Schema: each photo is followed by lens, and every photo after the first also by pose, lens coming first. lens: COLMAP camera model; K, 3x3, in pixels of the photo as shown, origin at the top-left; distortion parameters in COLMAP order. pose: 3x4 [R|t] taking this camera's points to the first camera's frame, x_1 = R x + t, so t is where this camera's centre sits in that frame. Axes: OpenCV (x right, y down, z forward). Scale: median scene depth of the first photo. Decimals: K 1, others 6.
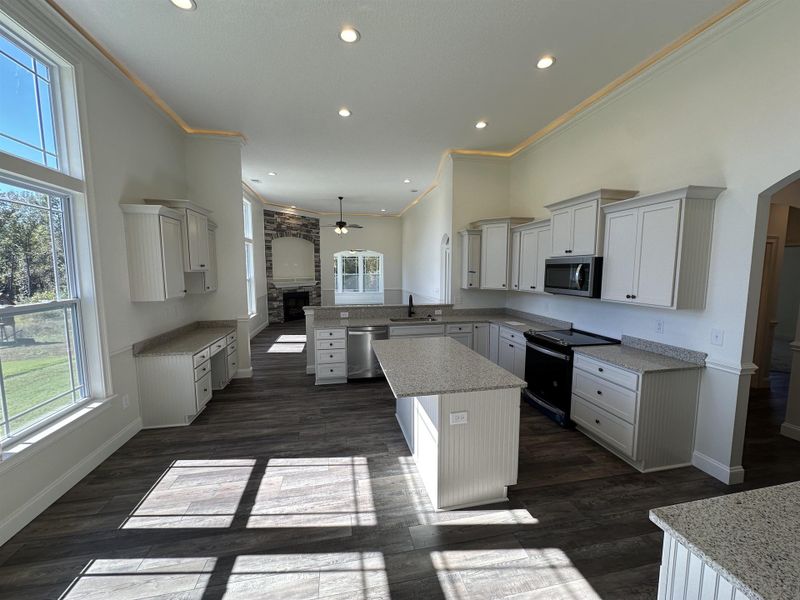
lens RADIAL K [[322.2, 0, 404.2], [0, 322.2, 299.3], [0, 0, 1]] dist [-0.009047, 0.000556]
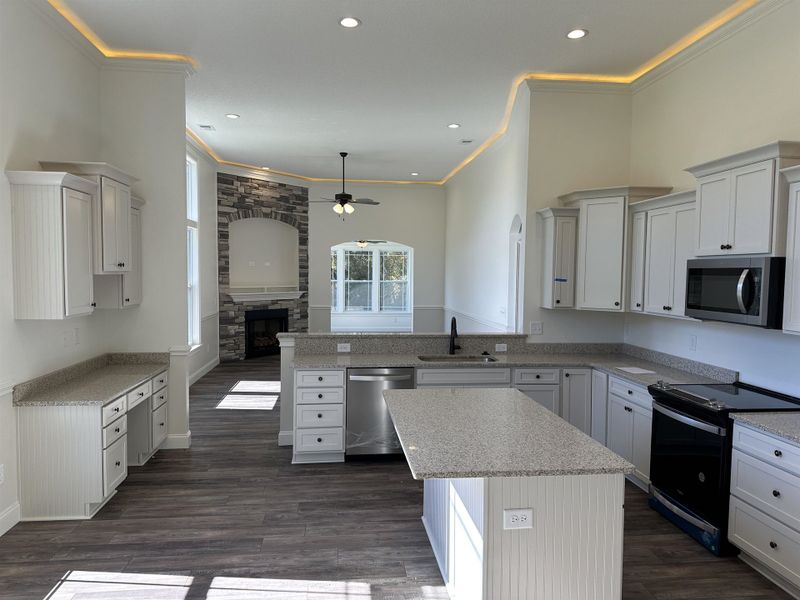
lens RADIAL K [[562.5, 0, 403.0], [0, 562.5, 300.9], [0, 0, 1]] dist [0.059480, -0.067537]
pose [[0.996005, 0.015944, -0.087861, 0.024766], [-0.019745, 0.998898, -0.042569, 0.003422], [0.087085, 0.044134, 0.995223, -0.067965]]
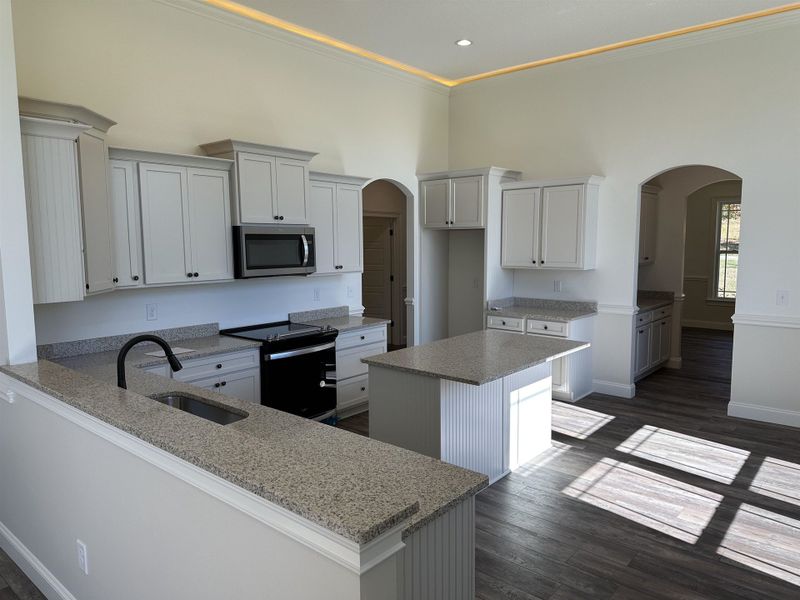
lens RADIAL K [[562.5, 0, 382.2], [0, 562.5, 307.8], [0, 0, 1]] dist [0.059480, -0.067537]
pose [[-0.592933, -0.099276, 0.799109, -0.719668], [0.076681, 0.980900, 0.178758, -0.163466], [-0.801593, 0.167268, -0.573995, 1.634717]]
